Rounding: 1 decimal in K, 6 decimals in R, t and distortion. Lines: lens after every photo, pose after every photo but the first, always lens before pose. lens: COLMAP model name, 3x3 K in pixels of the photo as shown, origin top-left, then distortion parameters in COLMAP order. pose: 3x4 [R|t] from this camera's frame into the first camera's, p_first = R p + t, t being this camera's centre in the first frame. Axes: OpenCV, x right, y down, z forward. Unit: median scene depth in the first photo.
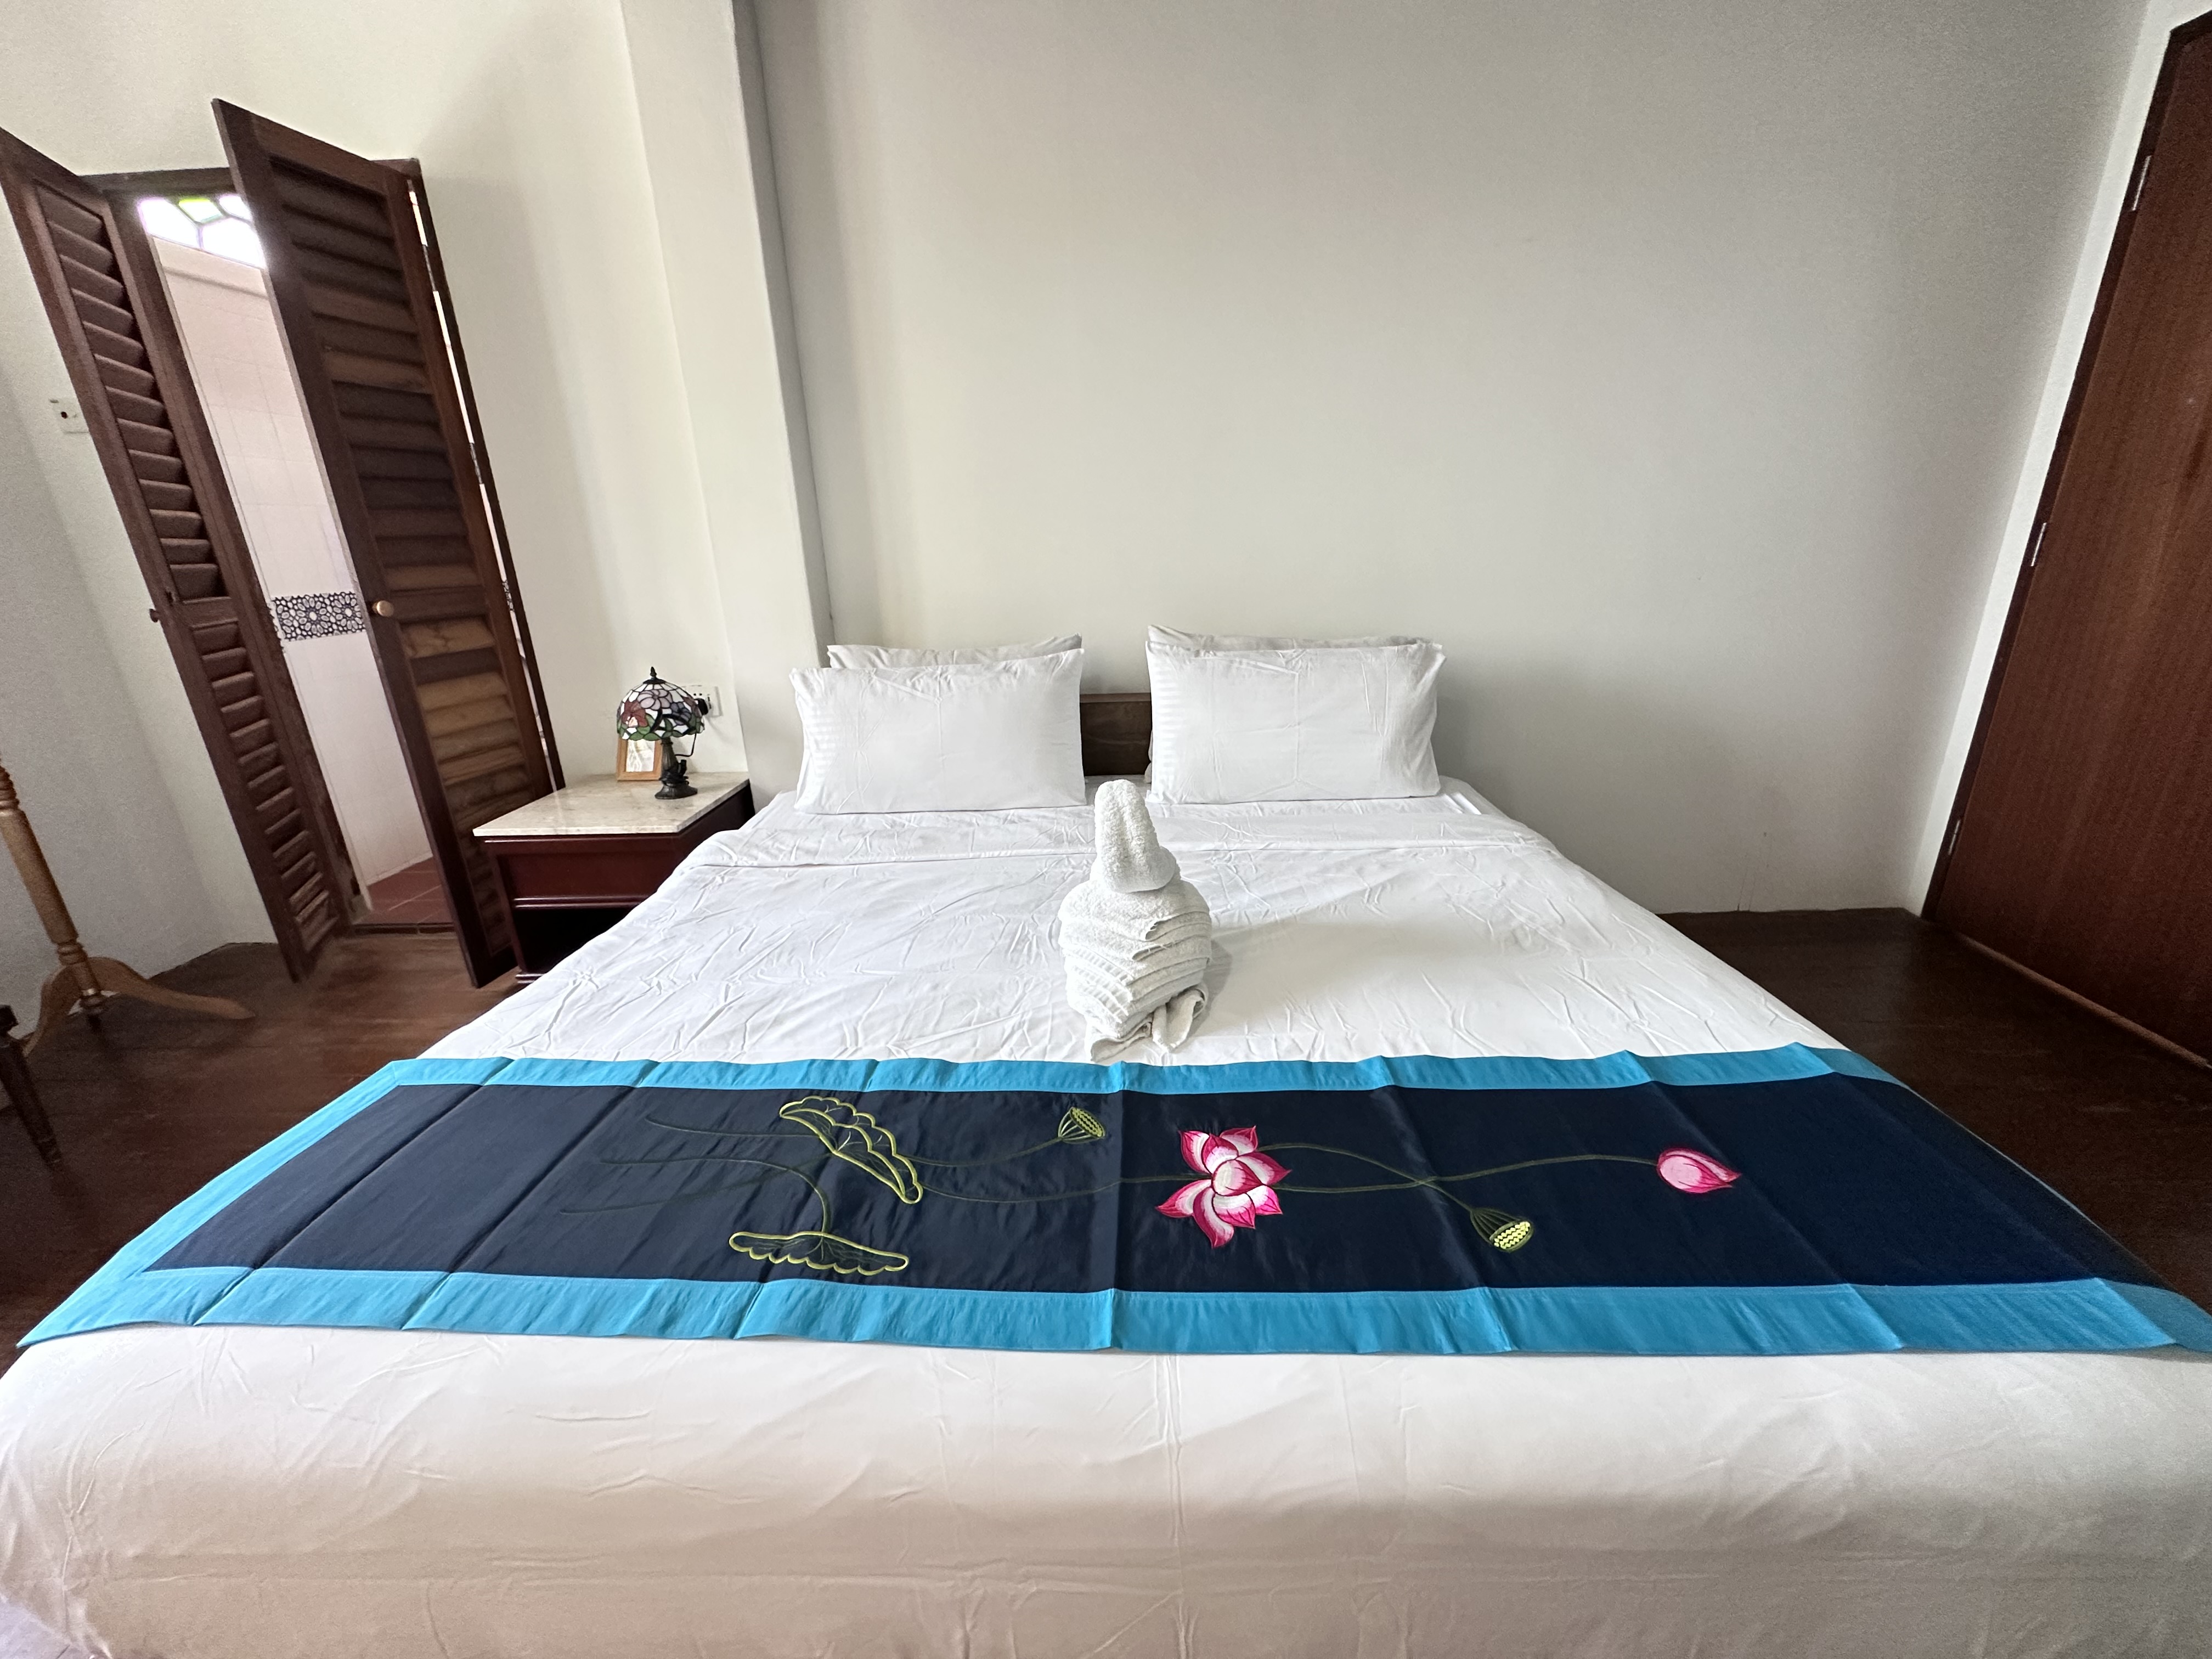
lens RADIAL K [[881.9, 0, 1106.7], [0, 881.9, 832.6], [0, 0, 1]] dist [-0.006252, 0.001342]
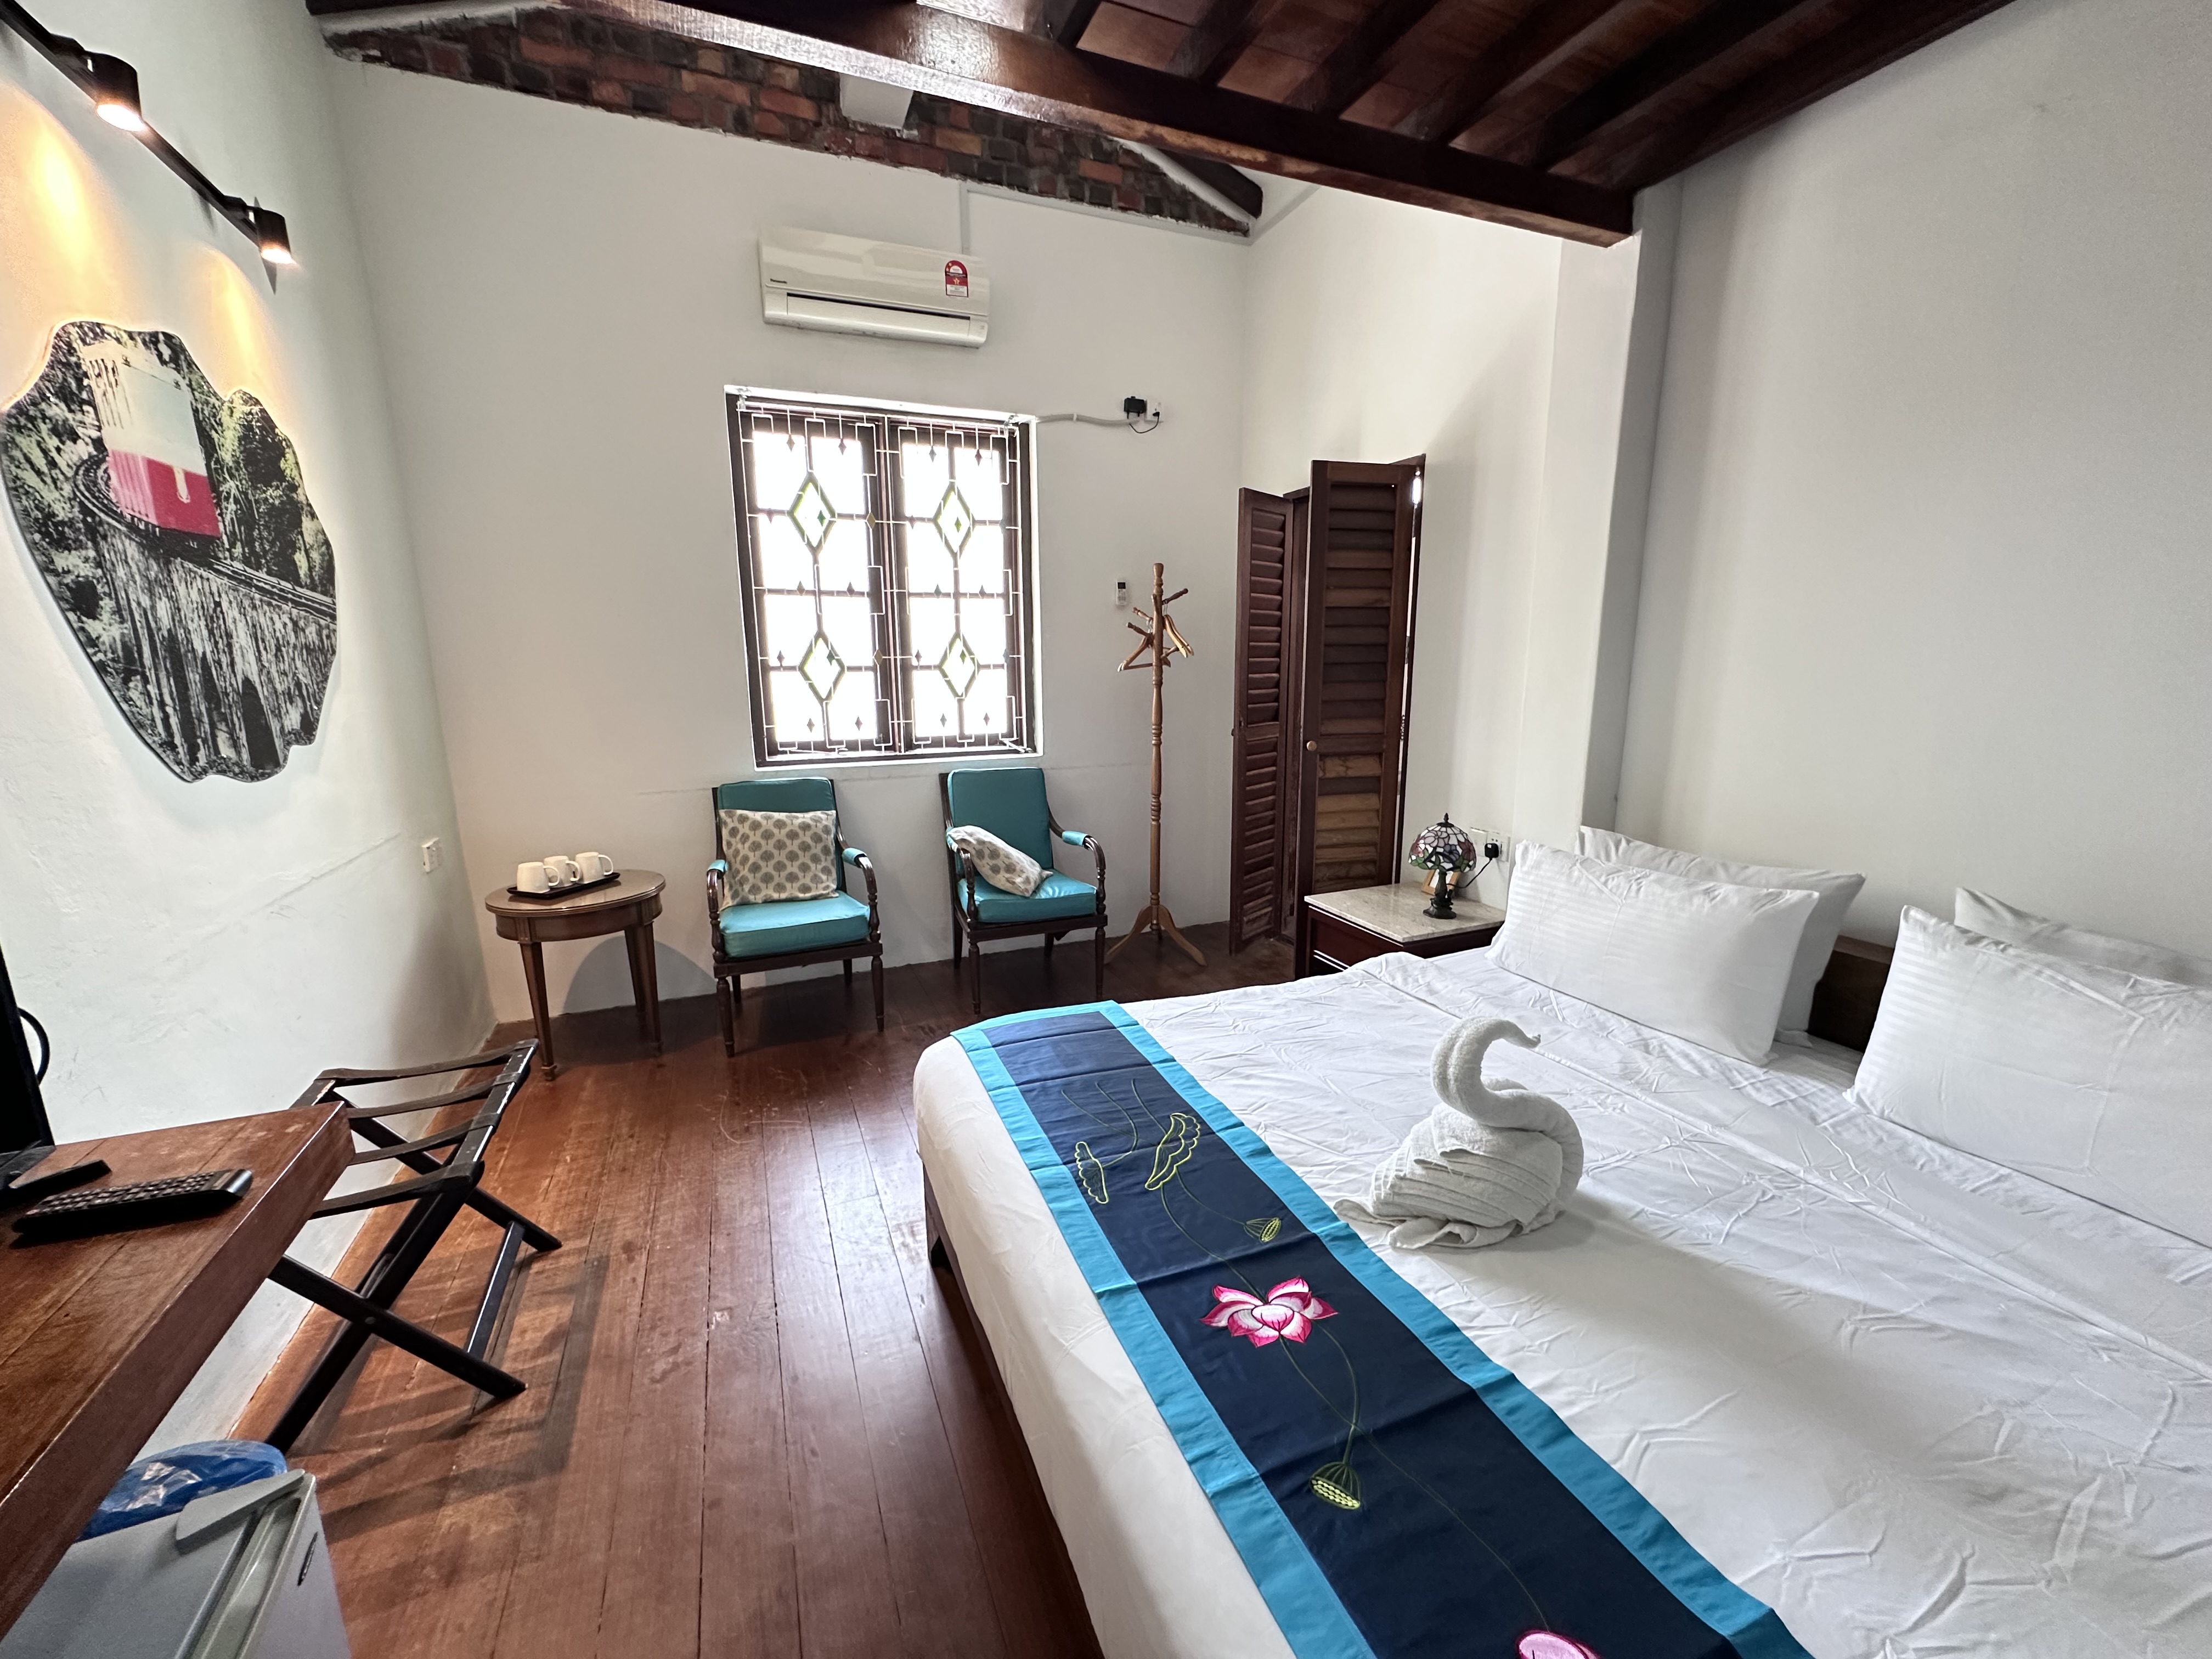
lens RADIAL K [[881.9, 0, 1101.9], [0, 881.9, 830.9], [0, 0, 1]] dist [-0.006252, 0.001342]
pose [[0.409760, 0.208624, -0.888016, 0.505550], [-0.297977, 0.950704, 0.085856, -0.156402], [0.862152, 0.229428, 0.451726, 0.015173]]
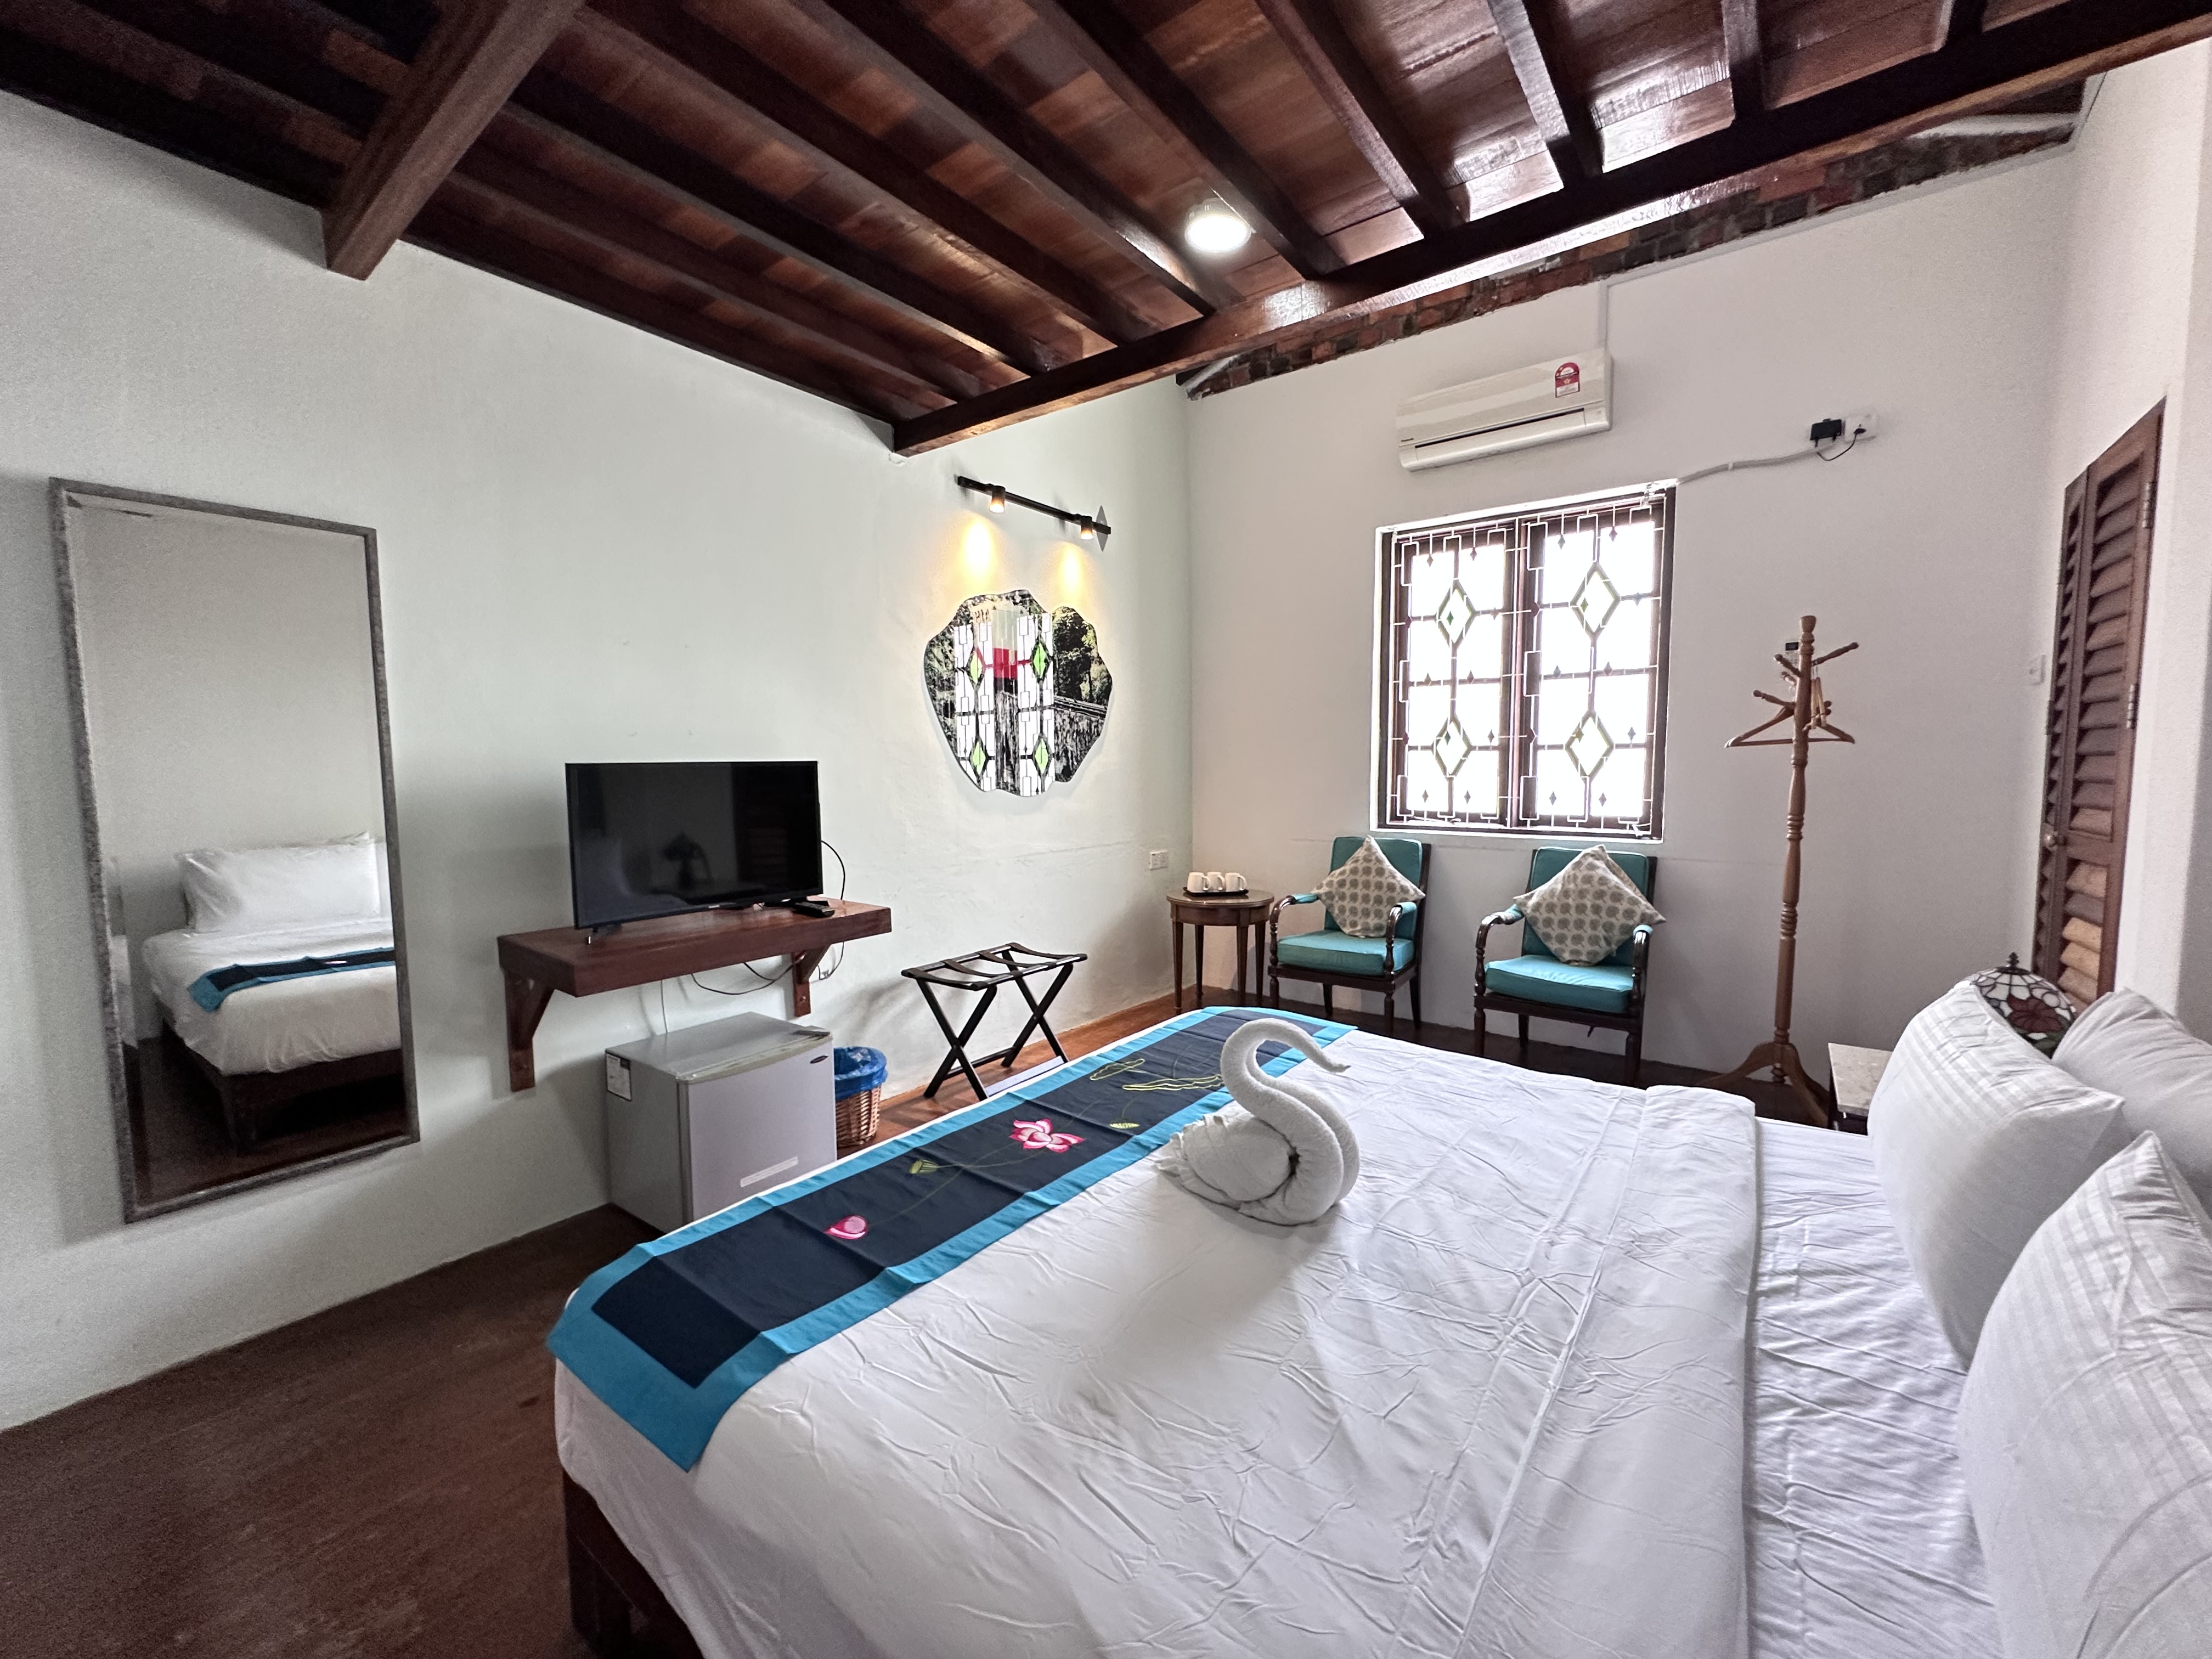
lens RADIAL K [[881.9, 0, 1105.7], [0, 881.9, 832.0], [0, 0, 1]] dist [-0.006252, 0.001342]
pose [[-0.588965, 0.102880, -0.801583, 0.761223], [-0.233567, 0.927868, 0.290703, -0.412979], [0.773671, 0.358437, -0.522452, 0.920585]]
